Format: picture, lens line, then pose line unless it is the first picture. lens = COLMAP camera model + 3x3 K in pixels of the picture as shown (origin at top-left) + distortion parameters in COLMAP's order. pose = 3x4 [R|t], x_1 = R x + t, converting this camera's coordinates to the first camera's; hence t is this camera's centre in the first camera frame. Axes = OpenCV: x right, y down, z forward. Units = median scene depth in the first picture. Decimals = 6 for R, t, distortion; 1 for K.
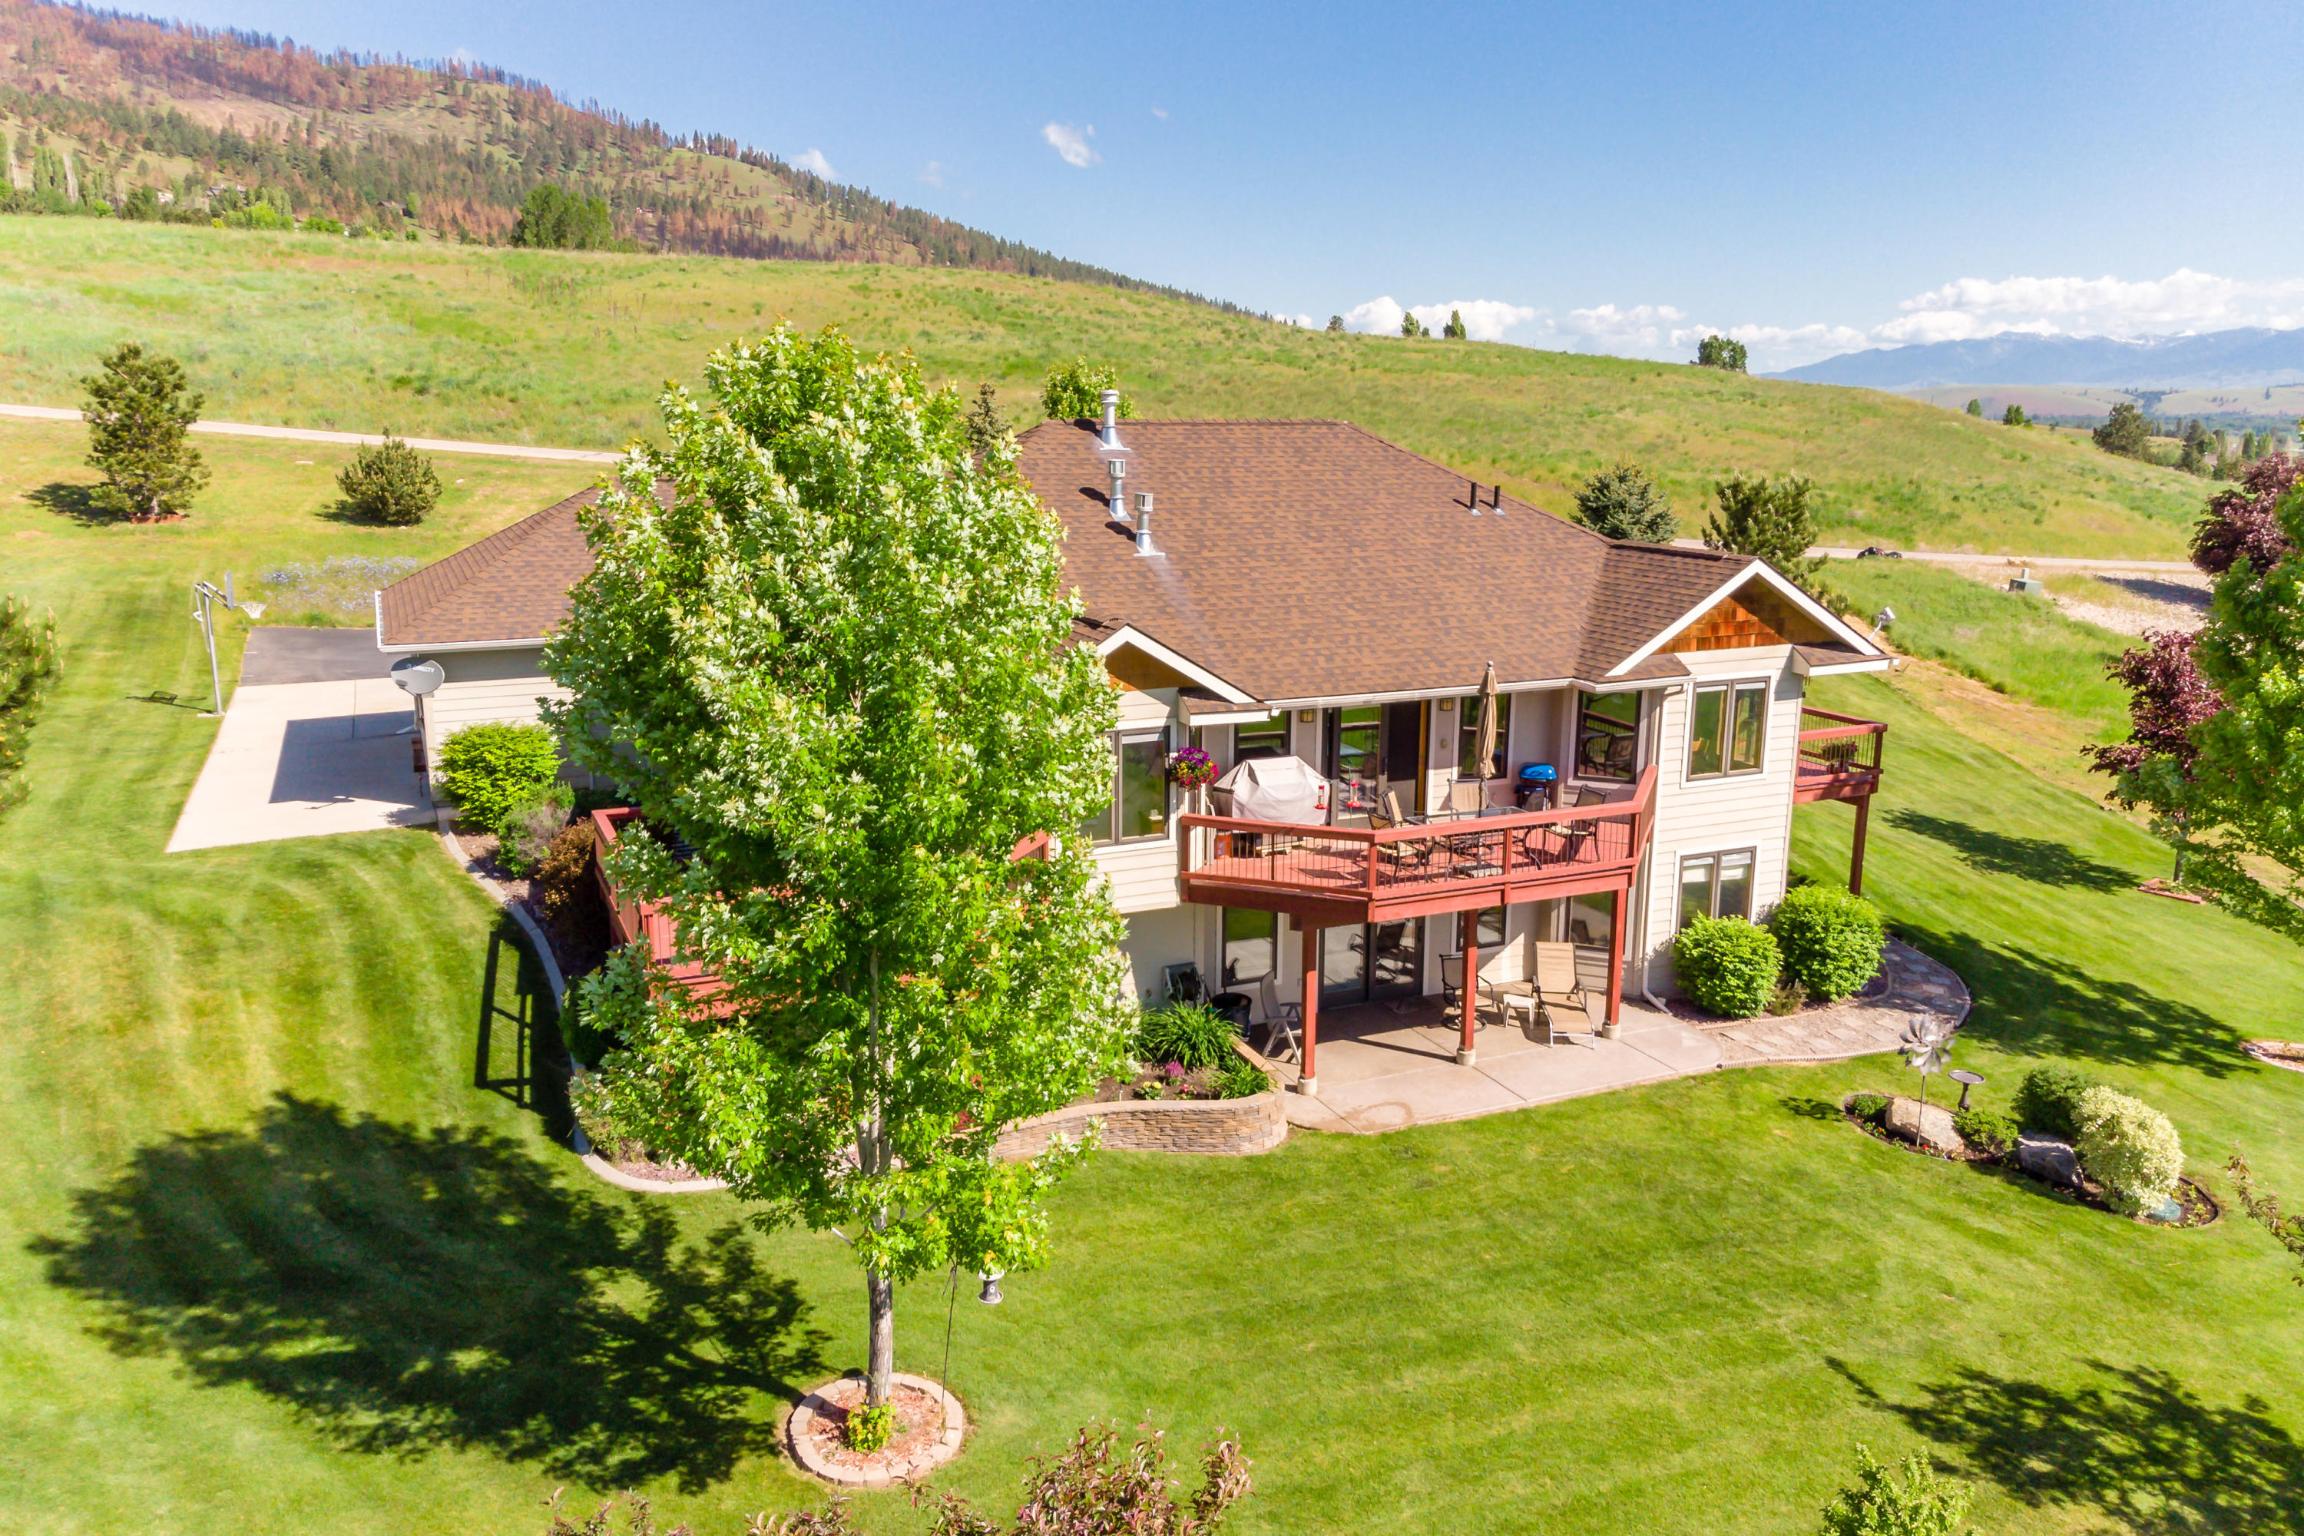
lens RADIAL K [[1772.0, 0, 1154.8], [0, 1772.0, 740.4], [0, 0, 1]] dist [-0.015244, 0.100412]
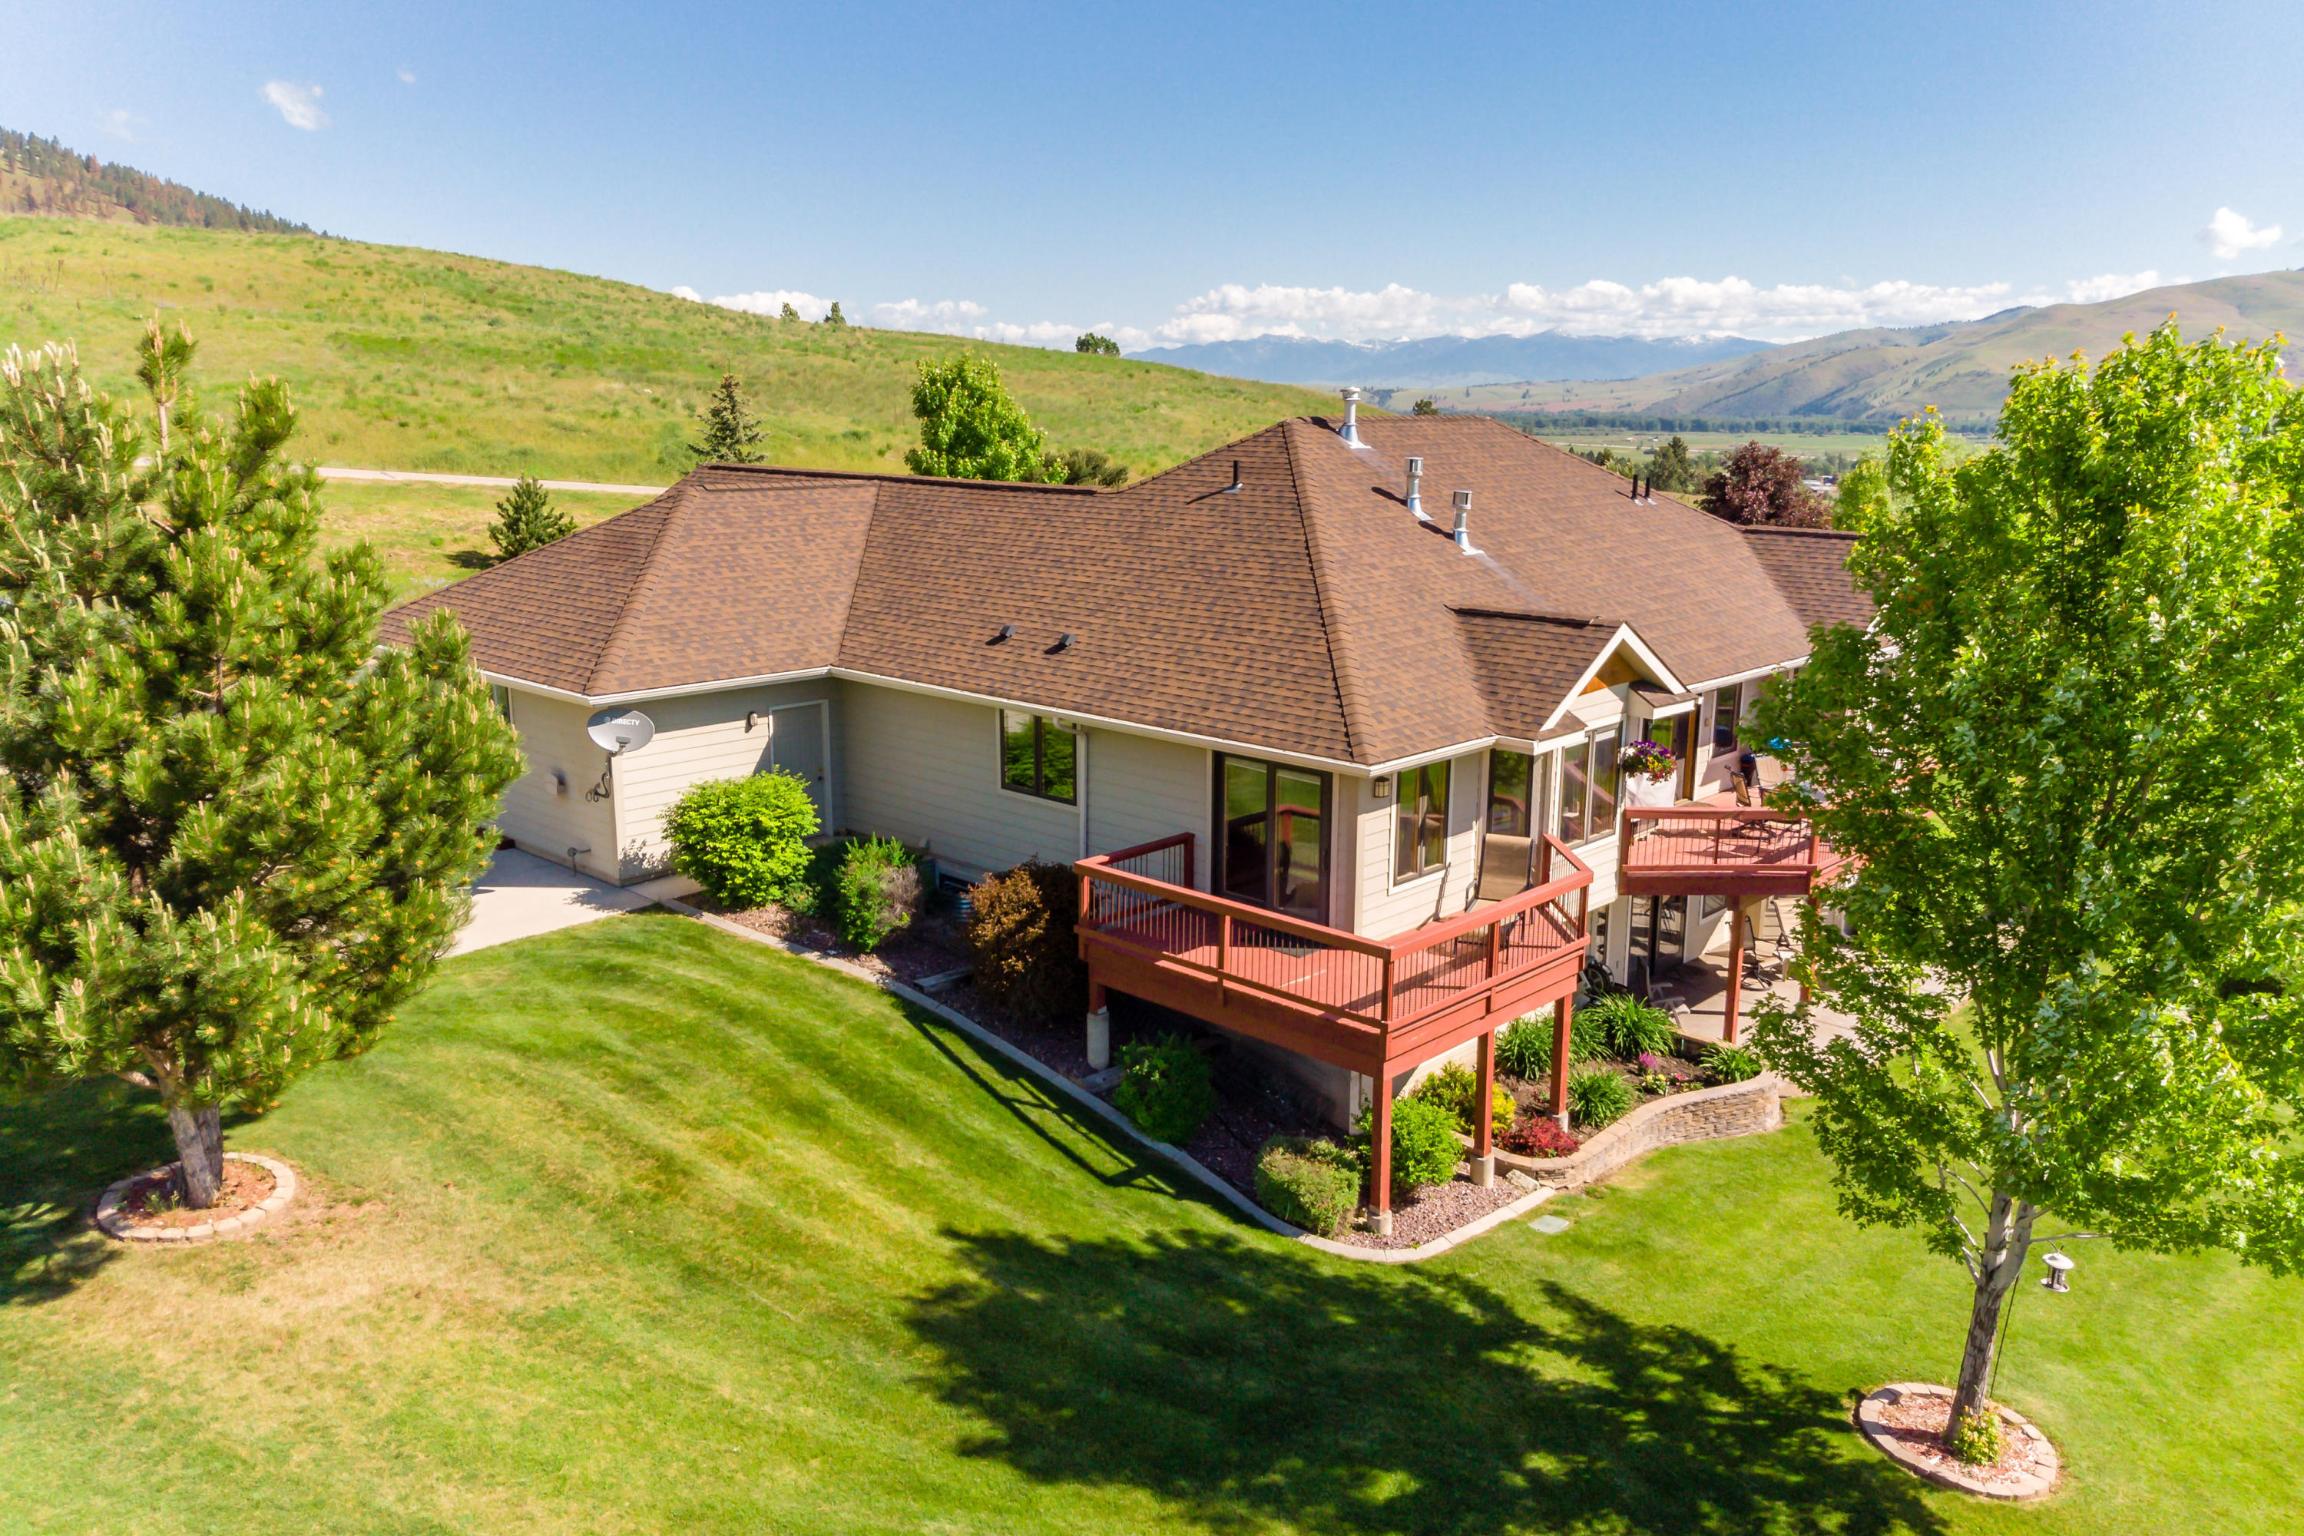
lens RADIAL K [[1754.6, 0, 1152.0], [0, 1754.6, 768.0], [0, 0, 1]] dist [0.013197, 0.053568]
pose [[0.922857, -0.080695, 0.376595, -0.521995], [0.073308, 0.996732, 0.033932, -0.029815], [-0.378102, -0.003707, 0.925756, 0.147490]]
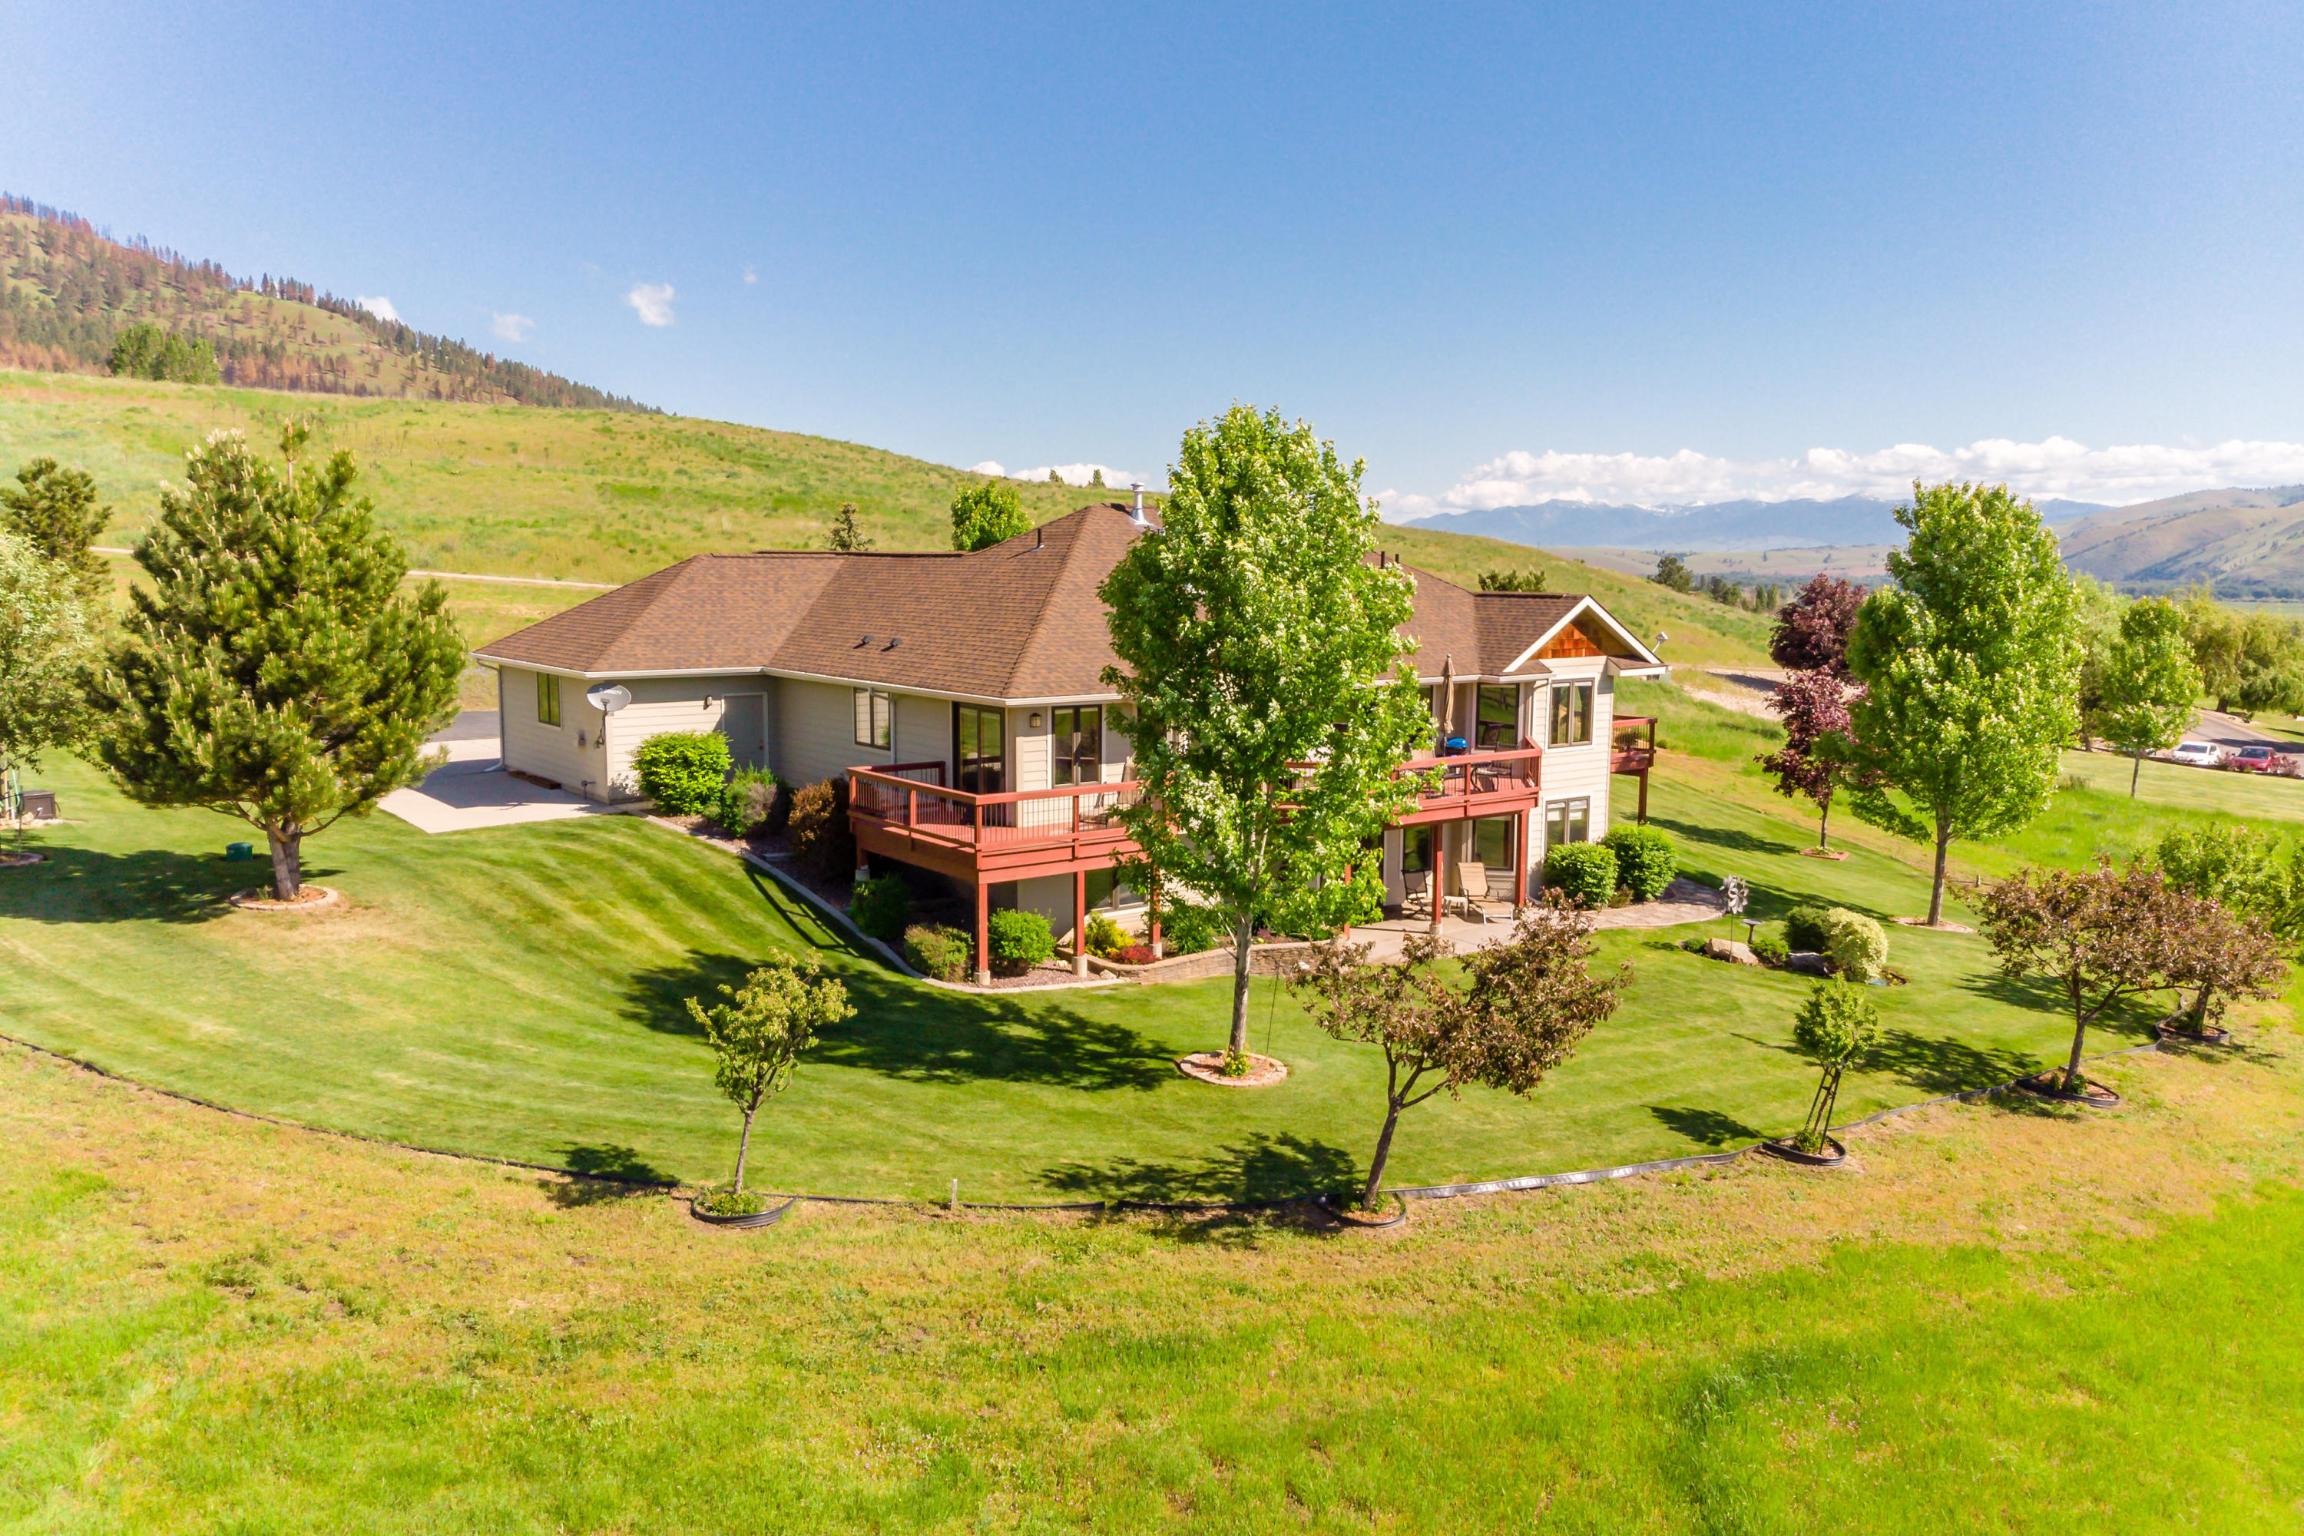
lens RADIAL K [[1778.5, 0, 1152.0], [0, 1778.5, 768.0], [0, 0, 1]] dist [0.031318, 0.013341]
pose [[0.975208, -0.024137, 0.219971, -0.333453], [0.040580, 0.996683, -0.070538, 0.126650], [-0.217539, 0.077716, 0.972953, -0.345450]]
